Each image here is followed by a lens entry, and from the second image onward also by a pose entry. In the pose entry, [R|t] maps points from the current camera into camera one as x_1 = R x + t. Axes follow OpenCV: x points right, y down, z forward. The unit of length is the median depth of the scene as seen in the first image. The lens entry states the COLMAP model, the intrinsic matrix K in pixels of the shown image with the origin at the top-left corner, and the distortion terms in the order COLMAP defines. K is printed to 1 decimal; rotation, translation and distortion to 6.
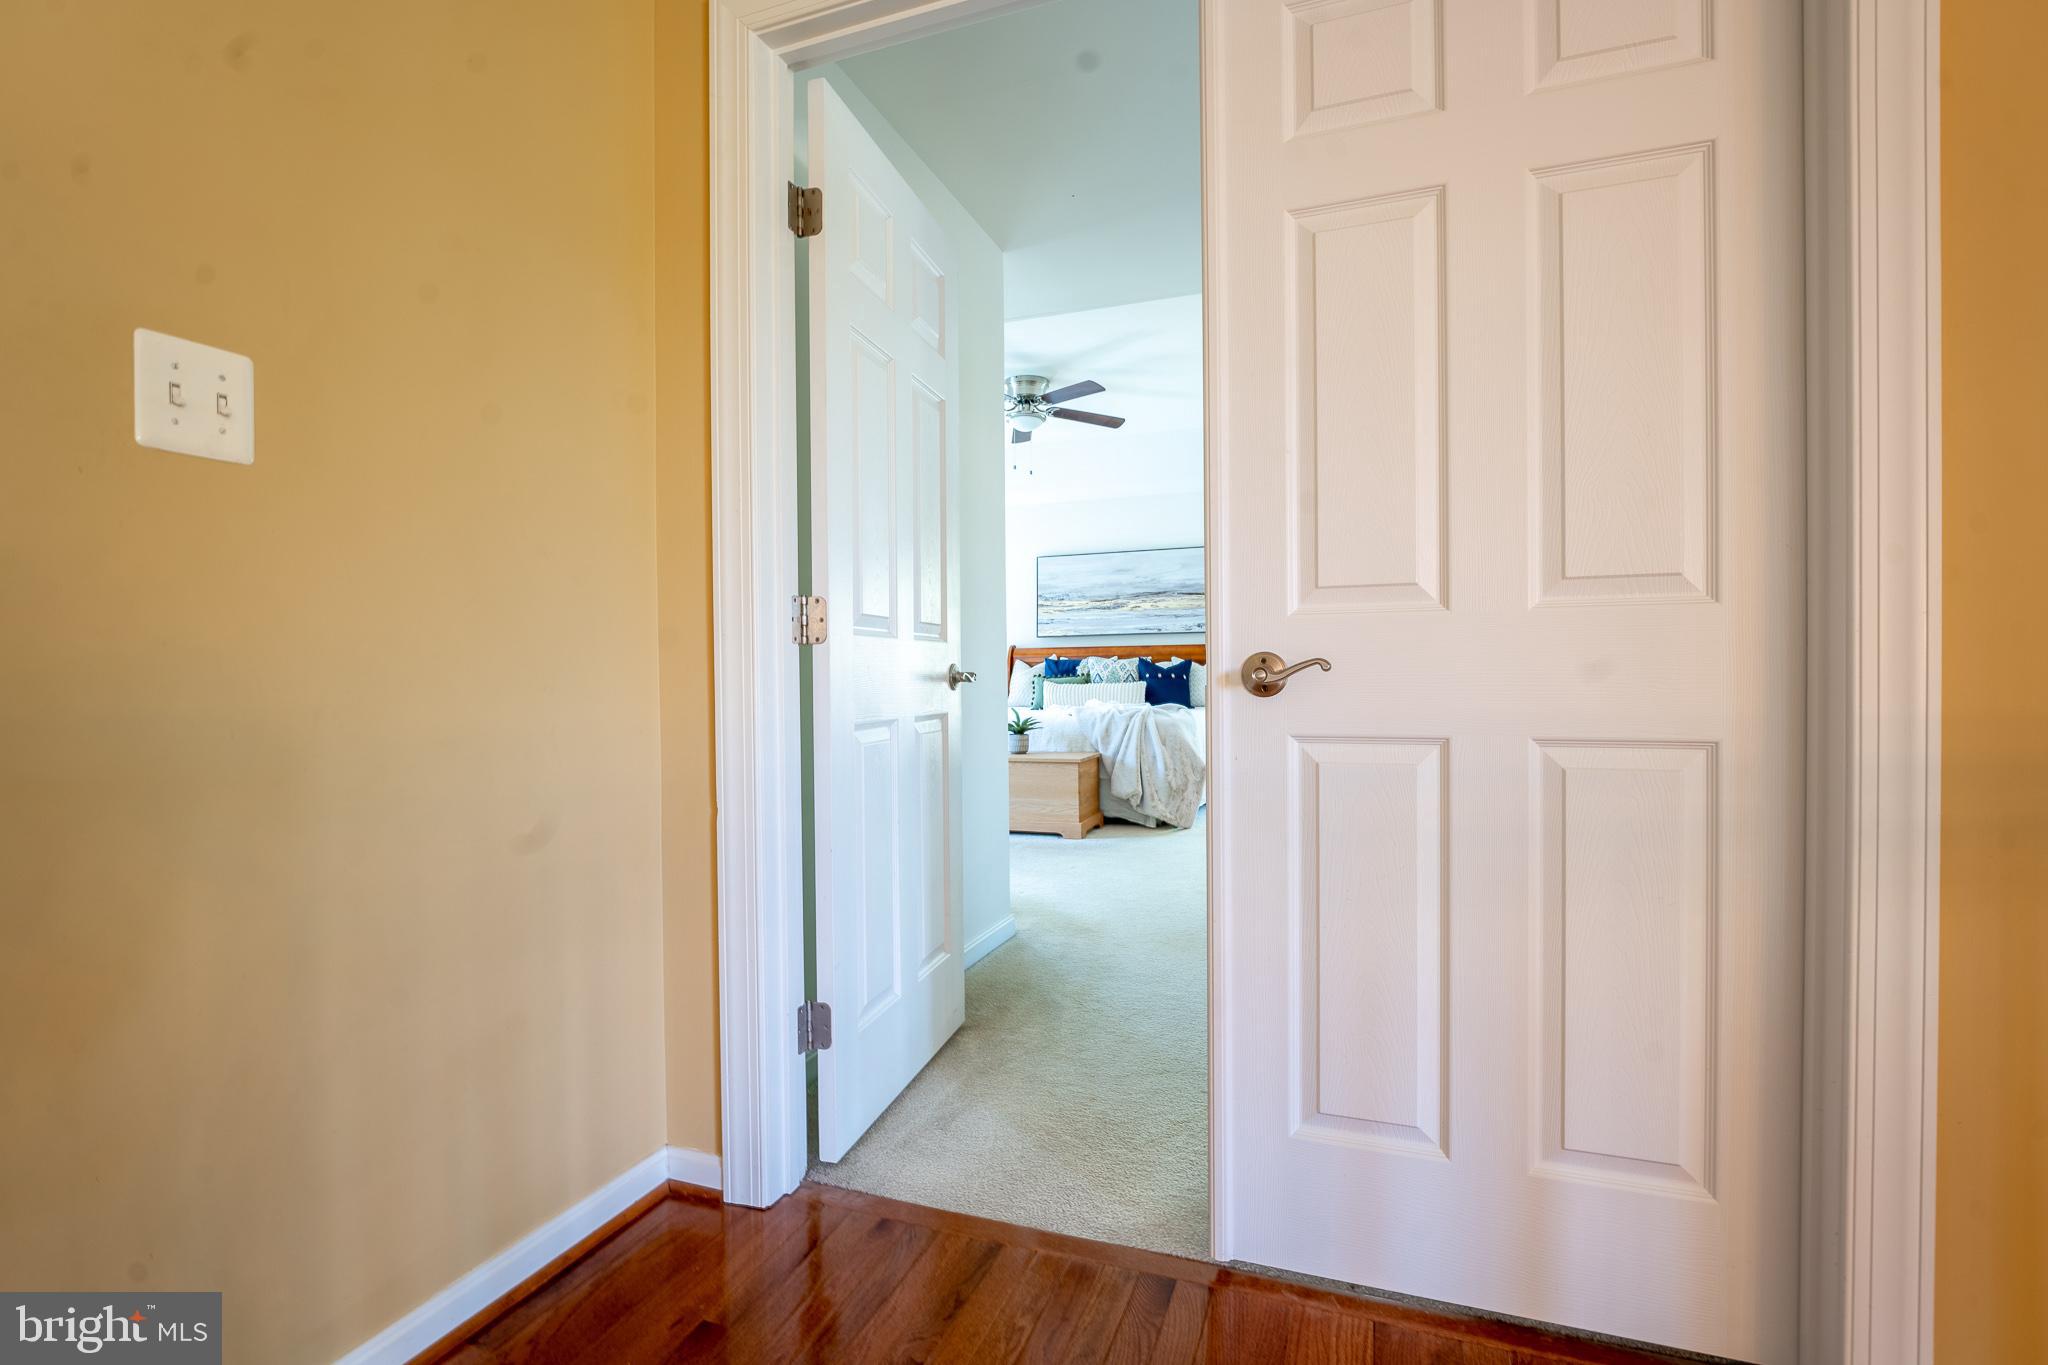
lens RADIAL K [[971.7, 0, 1029.0], [0, 971.7, 686.6], [0, 0, 1]] dist [0.002099, 0.000075]
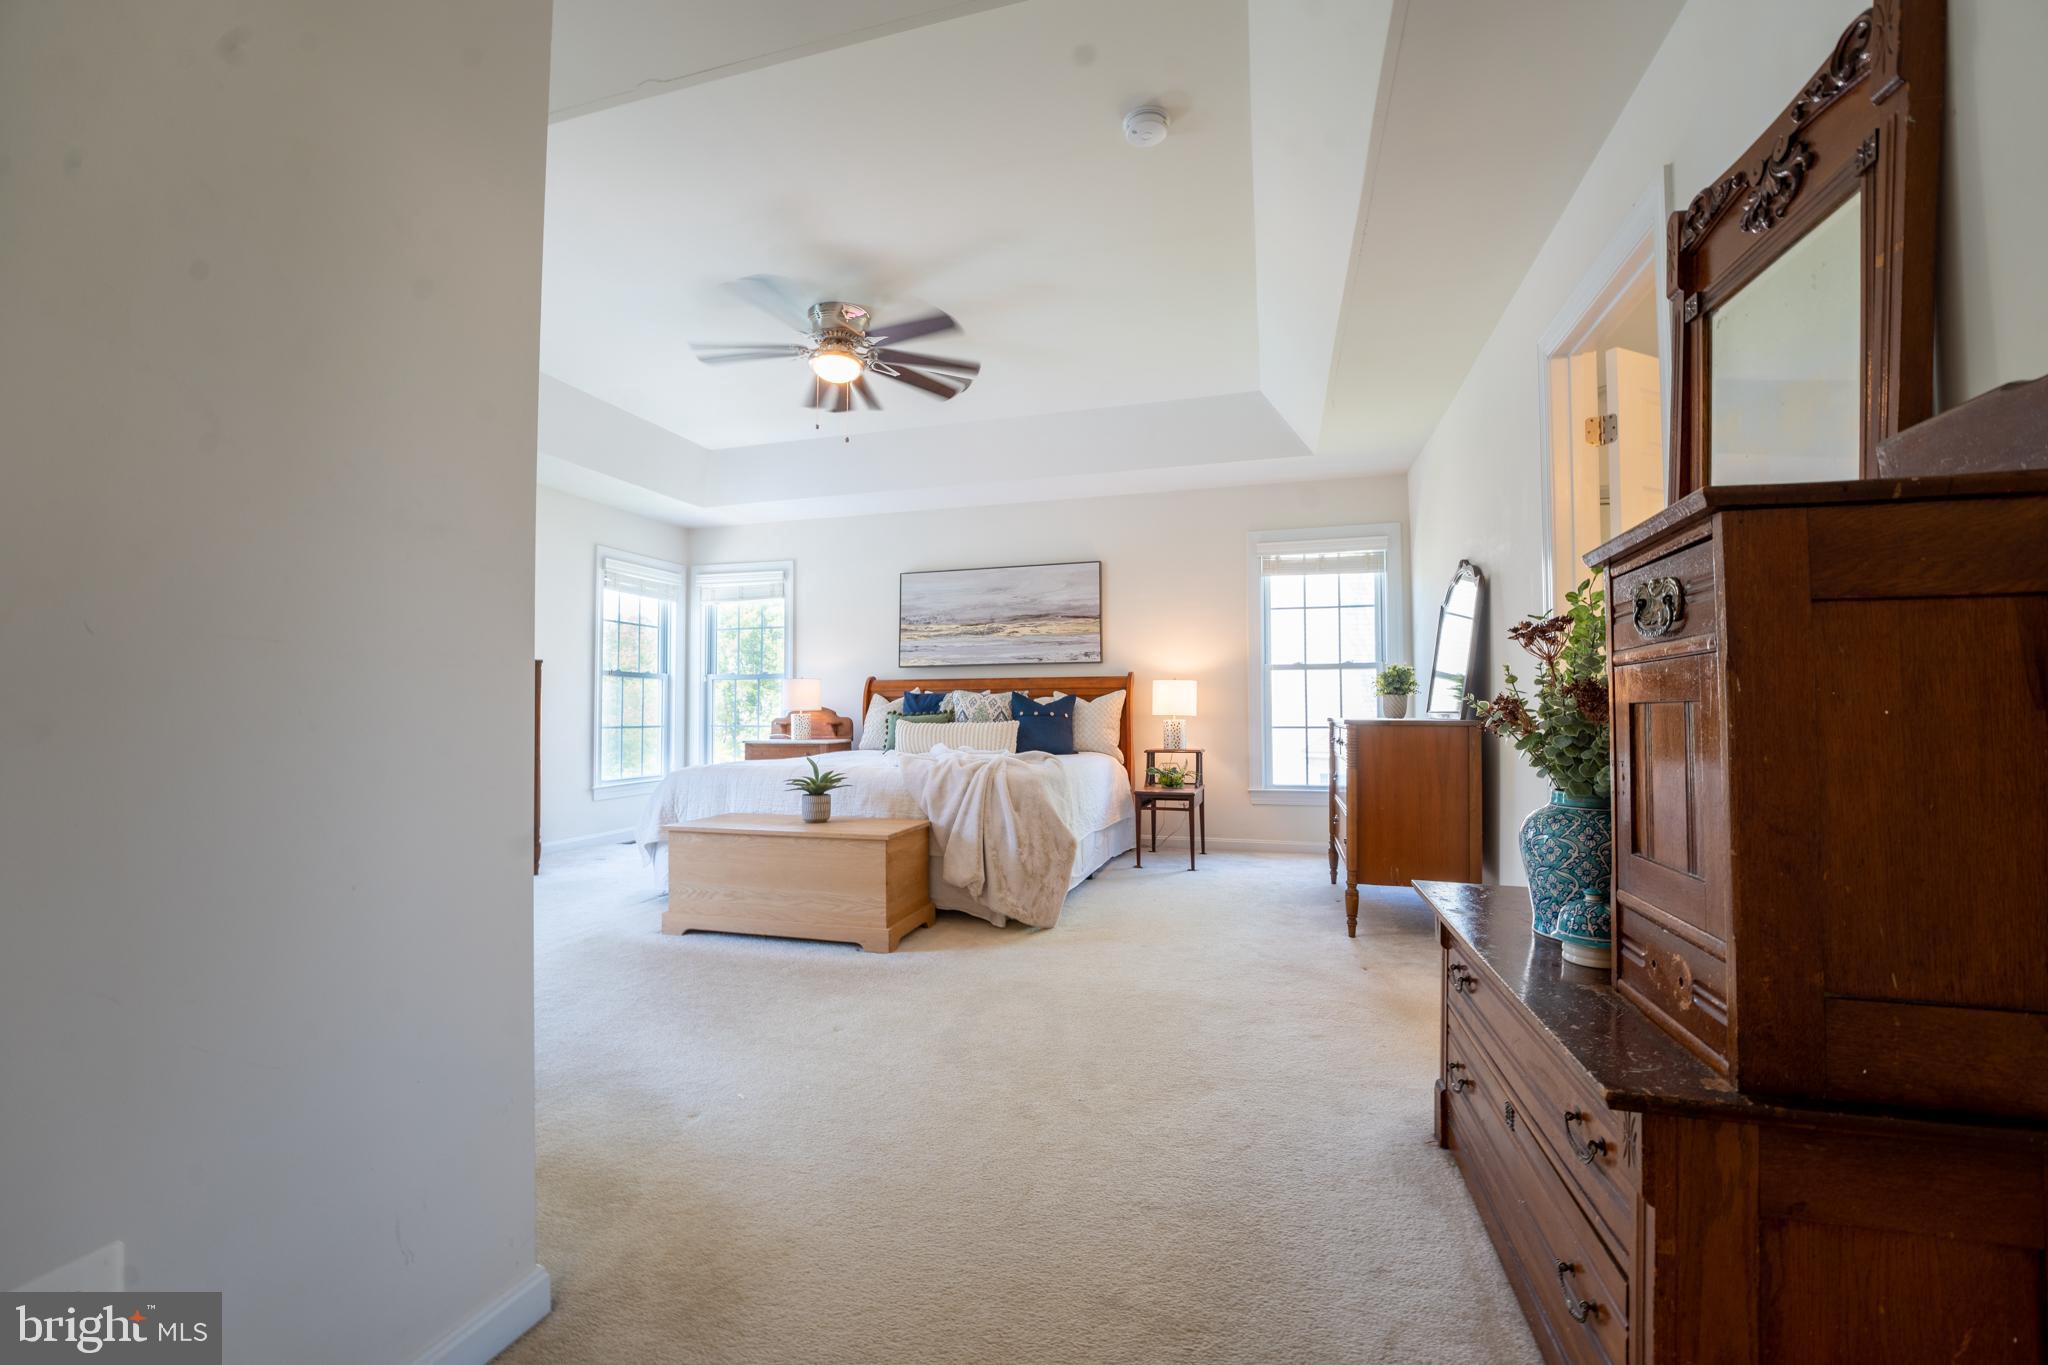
lens RADIAL K [[843.9, 0, 1025.5], [0, 843.9, 684.5], [0, 0, 1]] dist [-0.029210, 0.003838]
pose [[0.998081, 0.009351, 0.061211, 0.079941], [-0.006603, 0.998968, -0.044933, -0.003739], [-0.061568, 0.044442, 0.997113, 0.282679]]
